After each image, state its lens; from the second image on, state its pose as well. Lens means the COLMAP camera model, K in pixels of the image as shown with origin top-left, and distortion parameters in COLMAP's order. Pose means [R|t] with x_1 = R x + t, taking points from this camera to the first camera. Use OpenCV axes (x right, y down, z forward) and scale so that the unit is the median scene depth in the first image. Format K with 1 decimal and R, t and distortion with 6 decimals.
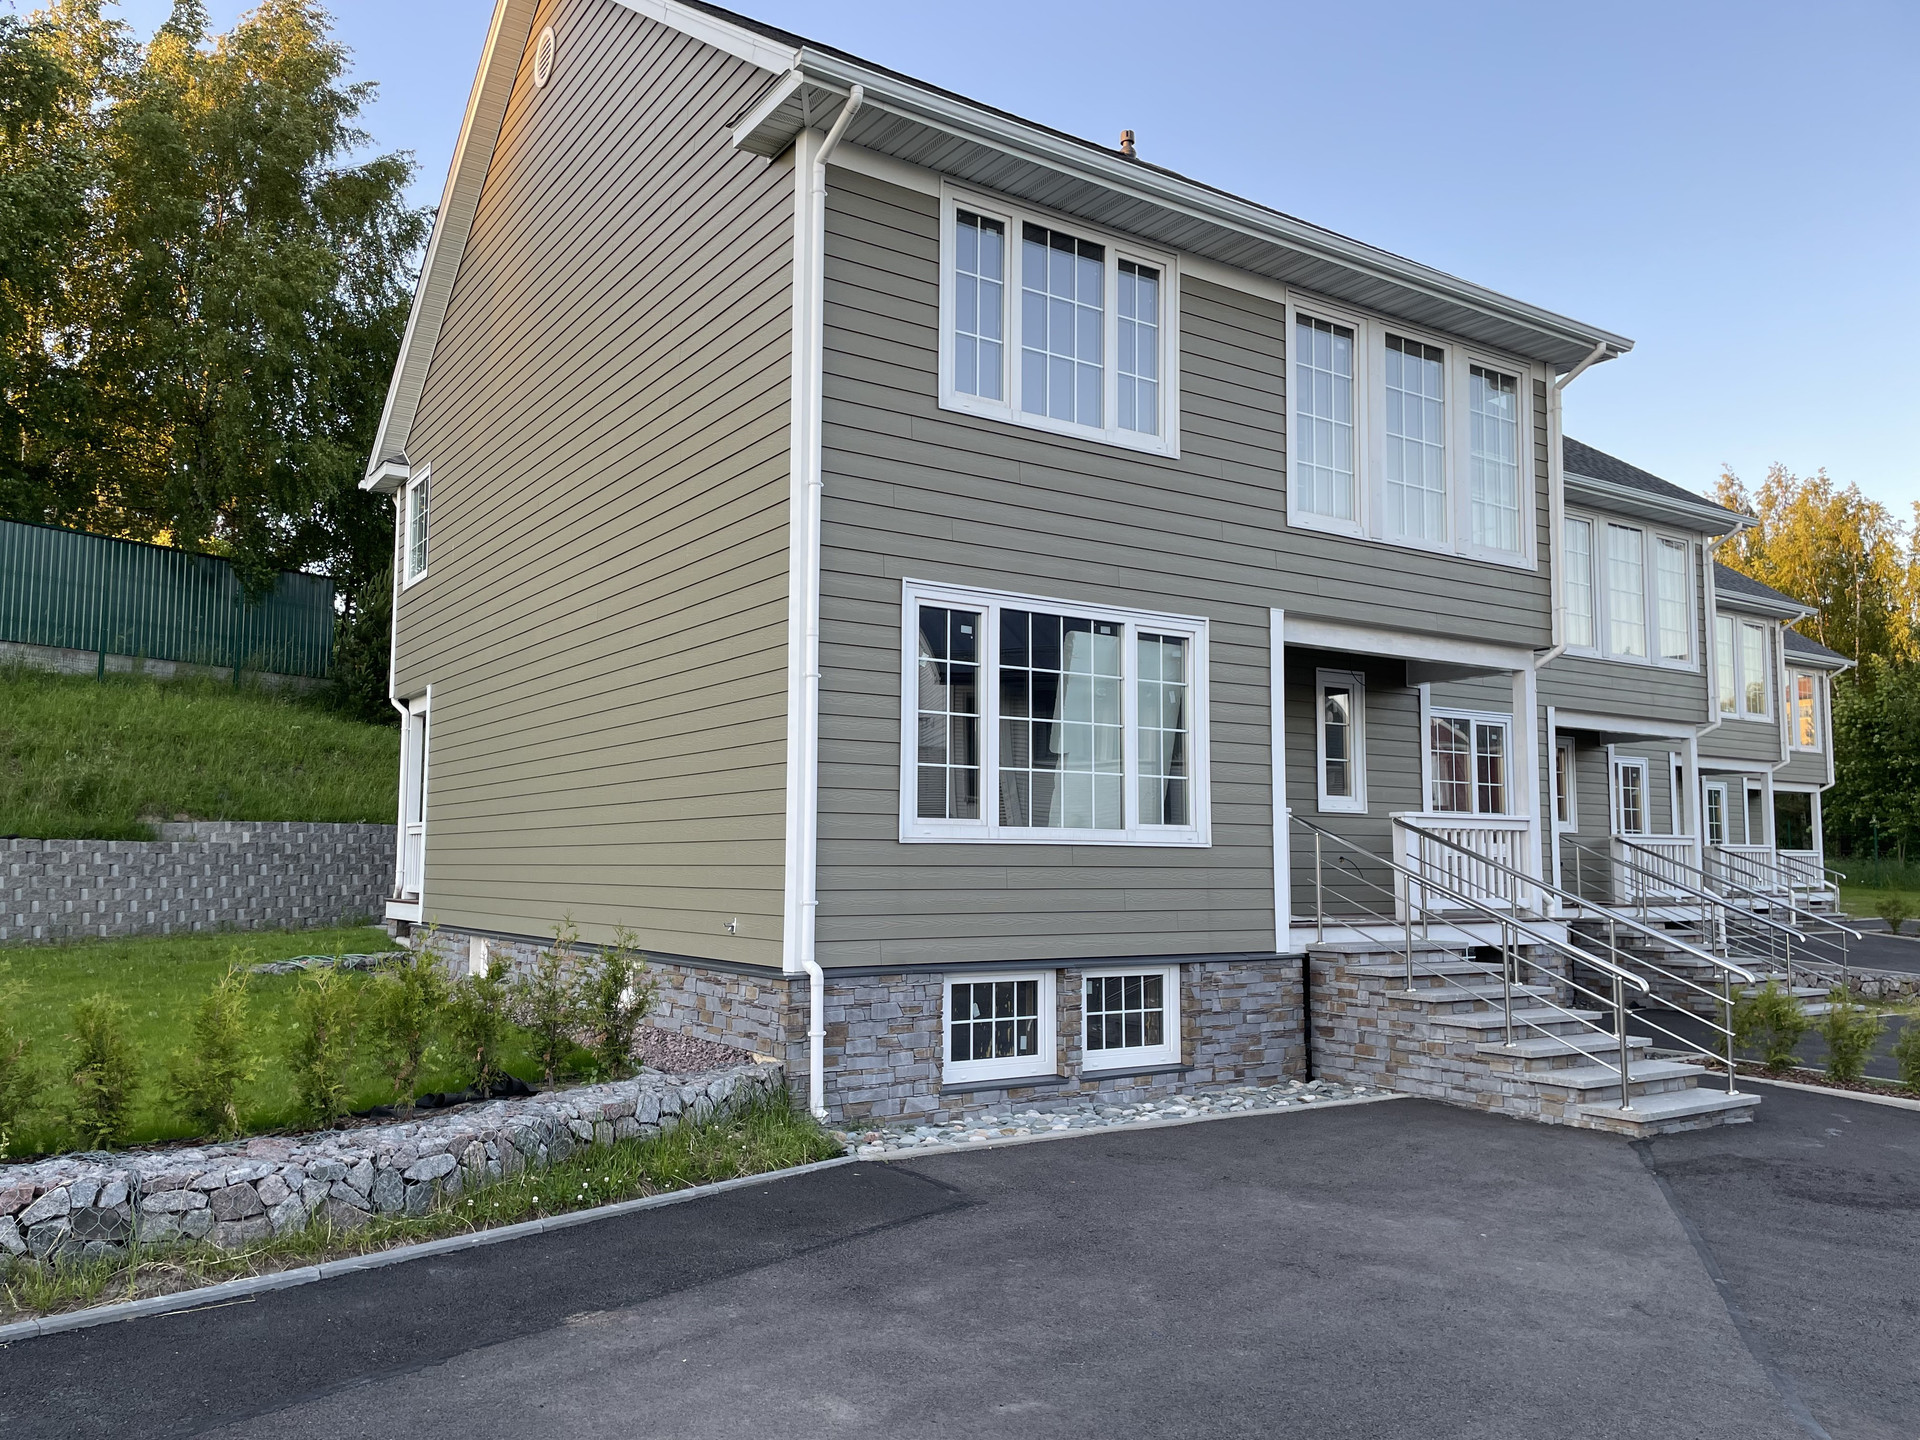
lens RADIAL K [[1443.9, 0, 950.9], [0, 1443.9, 729.0], [0, 0, 1]] dist [0.061241, -0.065632]
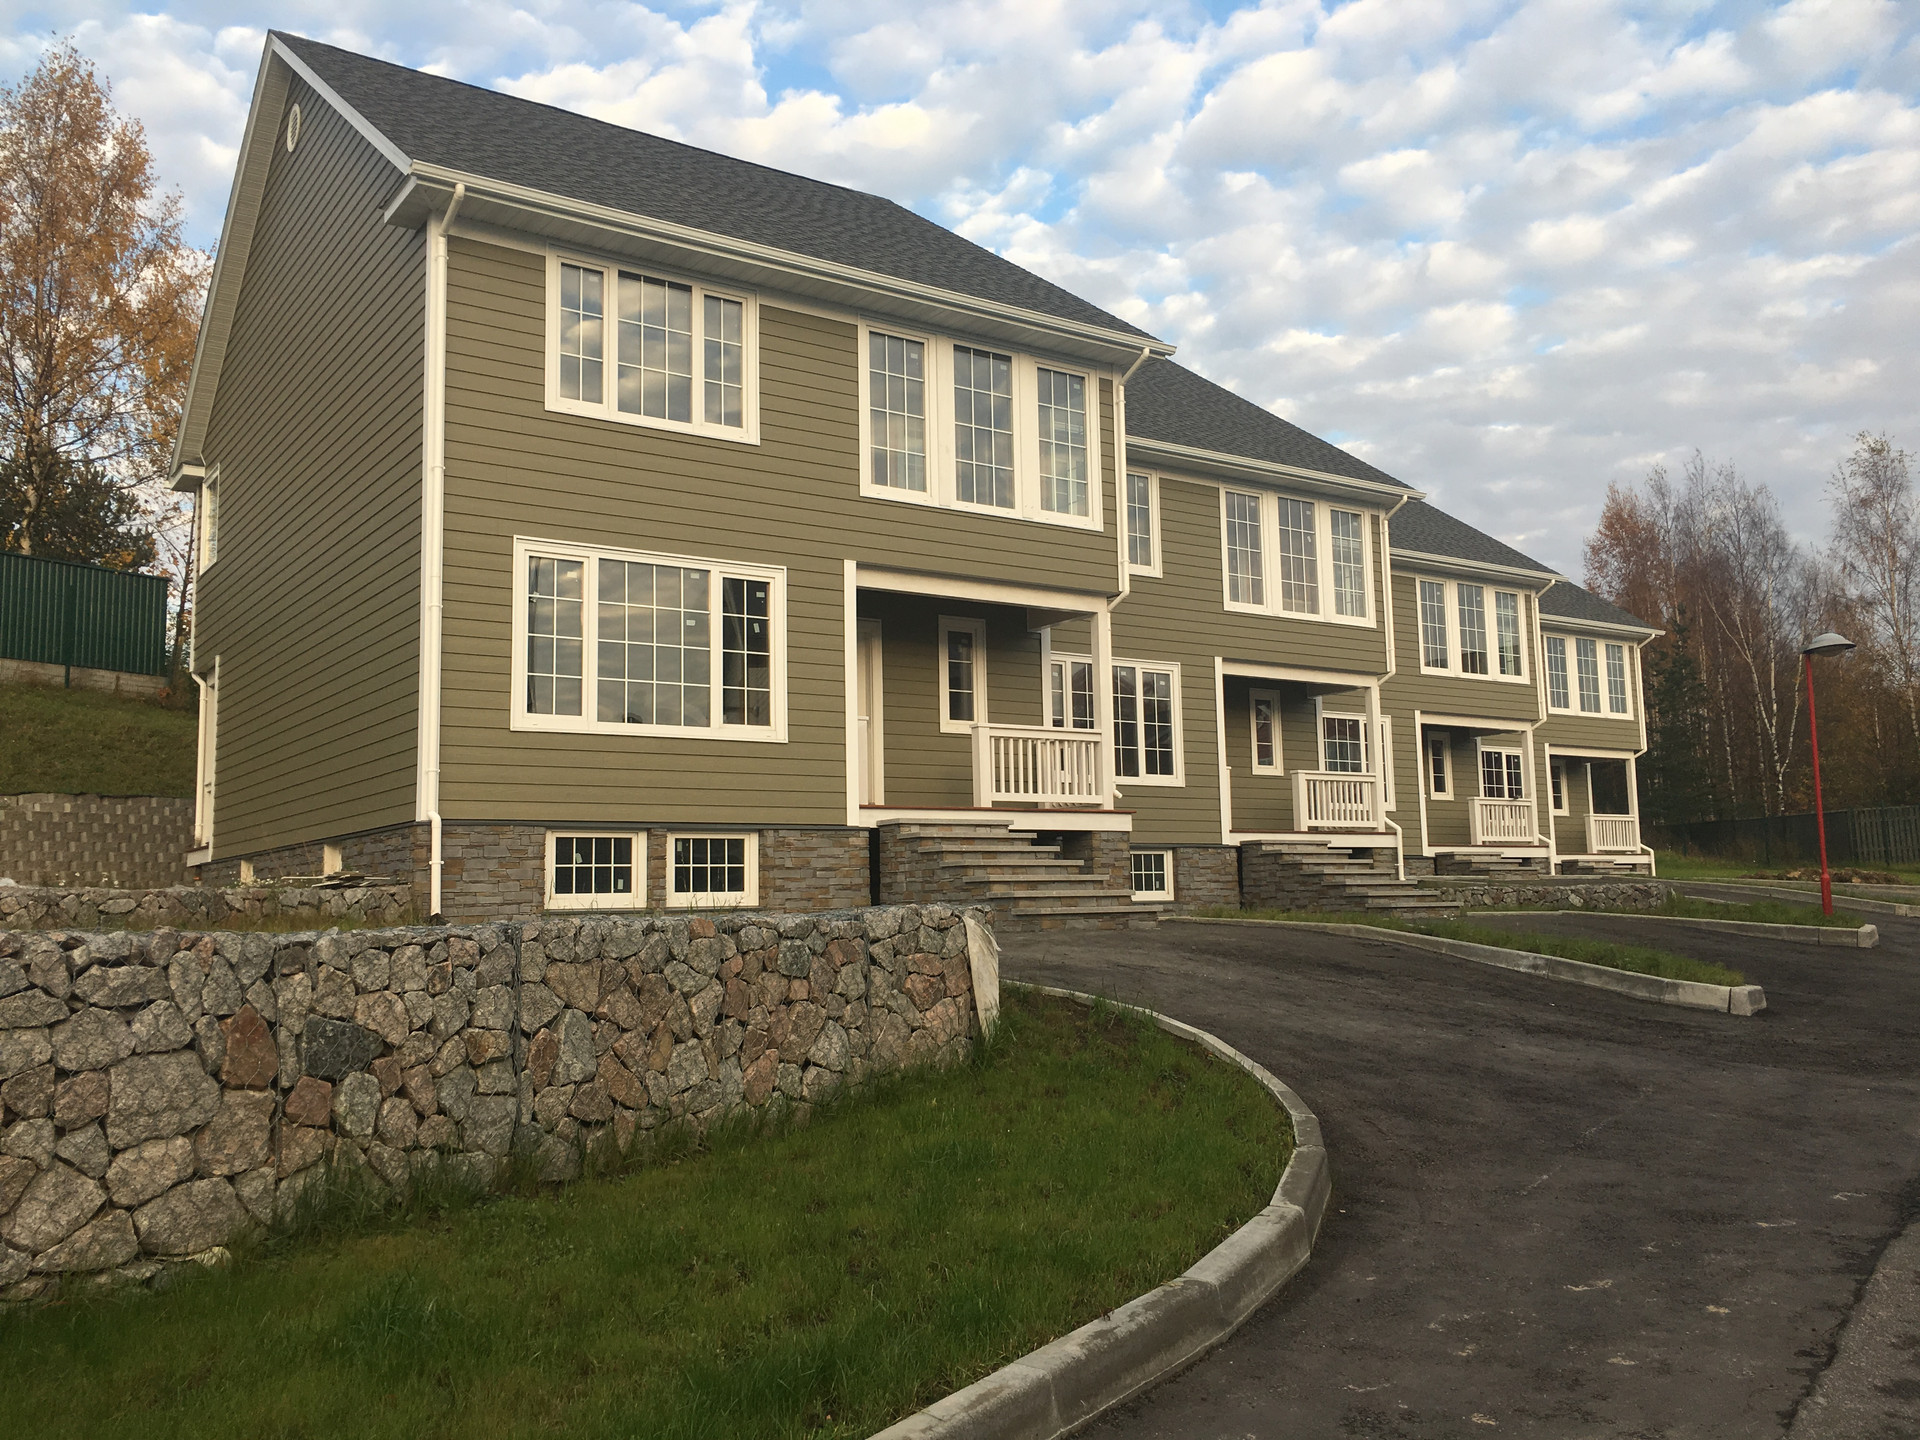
lens RADIAL K [[1624.9, 0, 961.6], [0, 1624.9, 706.5], [0, 0, 1]] dist [0.023624, -0.022252]
pose [[0.999422, -0.024172, 0.023904, 0.306237], [0.024897, 0.999224, -0.030509, 0.099001], [-0.023148, 0.031087, 0.999249, -0.464727]]
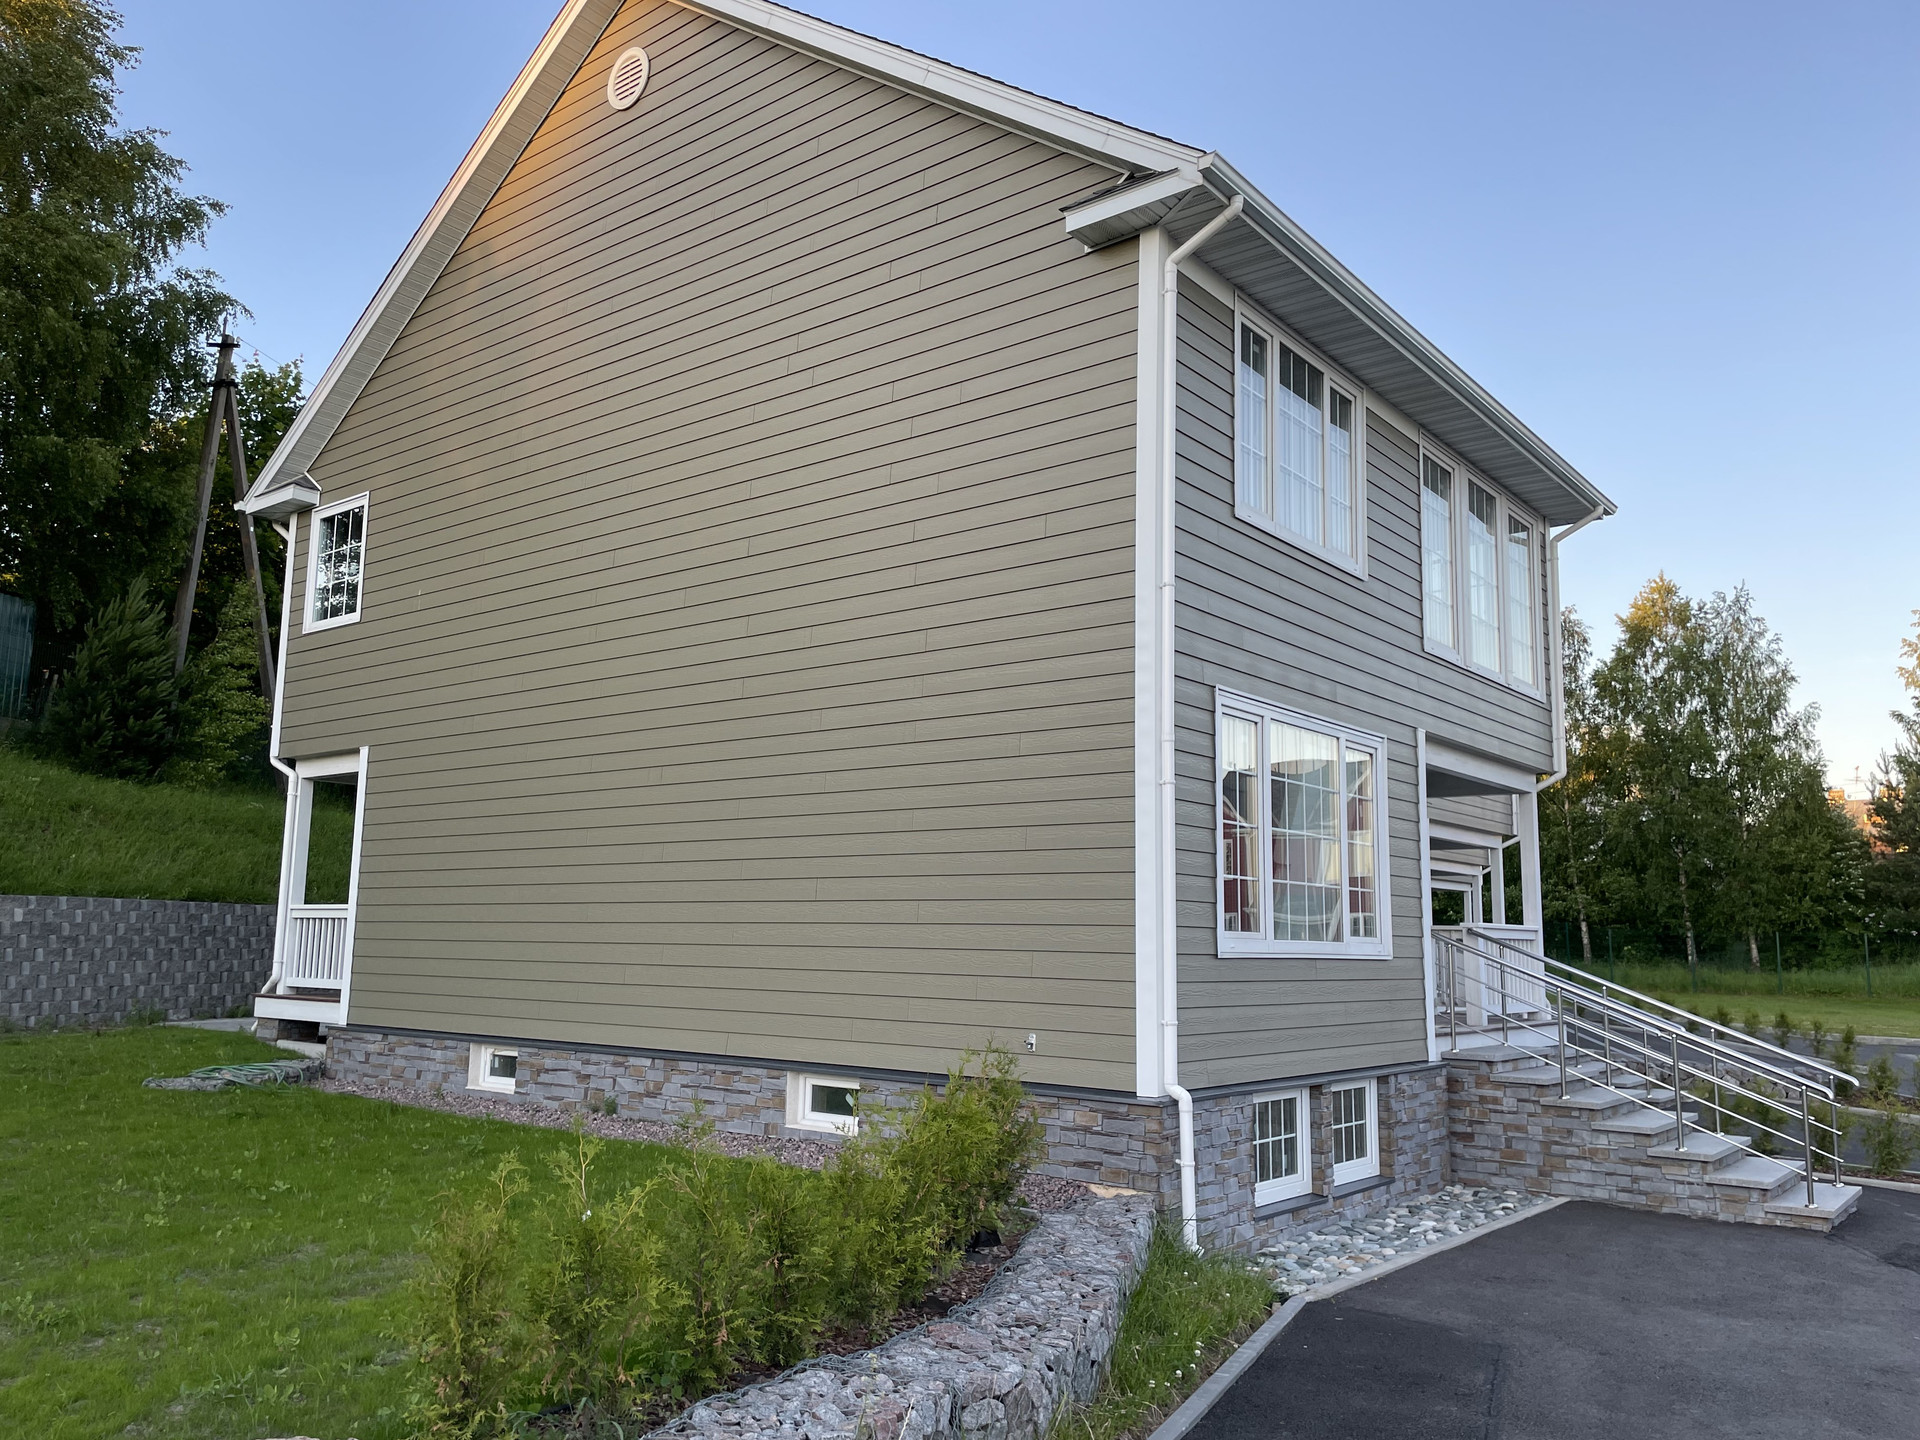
lens RADIAL K [[1443.9, 0, 960.0], [0, 1443.9, 726.3], [0, 0, 1]] dist [0.061241, -0.065632]
pose [[0.952603, 0.057020, 0.298824, -0.437565], [-0.041747, 0.997487, -0.057251, -0.011836], [-0.301337, 0.042062, 0.952589, 0.102766]]
